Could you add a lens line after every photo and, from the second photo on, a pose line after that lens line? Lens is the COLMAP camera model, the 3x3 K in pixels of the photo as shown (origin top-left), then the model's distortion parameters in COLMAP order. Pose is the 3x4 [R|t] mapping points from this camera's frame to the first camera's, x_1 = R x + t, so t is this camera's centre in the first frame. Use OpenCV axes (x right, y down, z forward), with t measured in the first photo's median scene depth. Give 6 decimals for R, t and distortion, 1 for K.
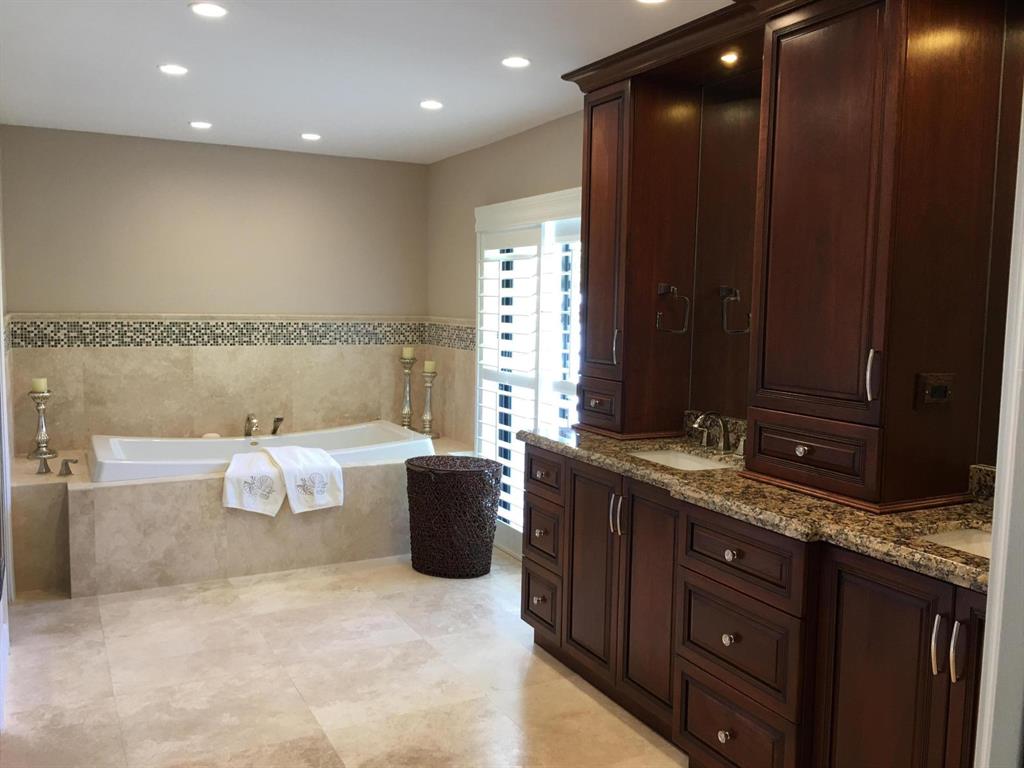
lens RADIAL K [[878.1, 0, 510.2], [0, 878.1, 387.3], [0, 0, 1]] dist [0.074520, -0.116031]
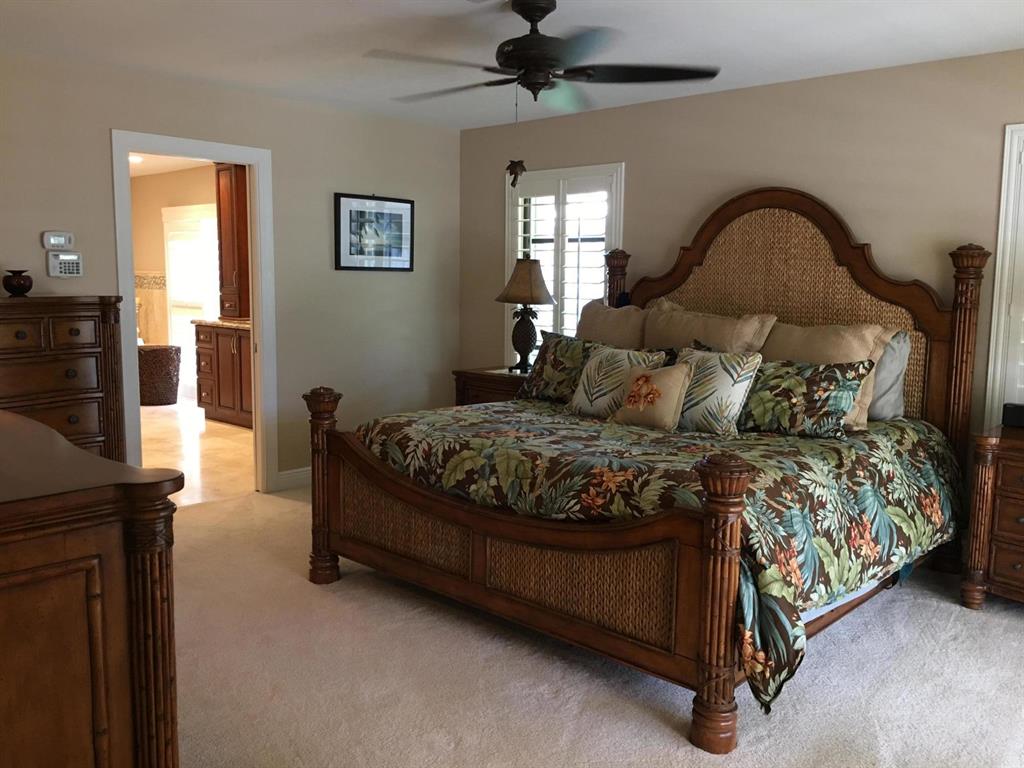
lens RADIAL K [[878.1, 0, 509.6], [0, 878.1, 385.2], [0, 0, 1]] dist [0.074520, -0.116031]
pose [[0.944761, -0.053576, 0.323351, 0.038711], [0.041095, 0.998127, 0.045306, 0.154308], [-0.325173, -0.029515, 0.945194, -1.396559]]
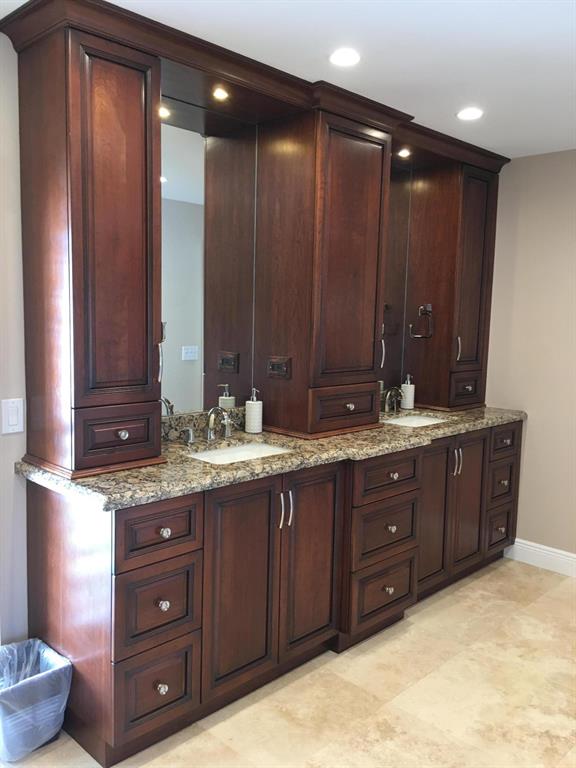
lens RADIAL K [[658.6, 0, 286.2], [0, 658.6, 379.3], [0, 0, 1]] dist [0.074520, -0.116031]
pose [[-0.309875, -0.133373, 0.941376, -0.558314], [0.059866, 0.985411, 0.159318, -0.128927], [-0.948891, 0.105725, -0.297369, 1.090739]]
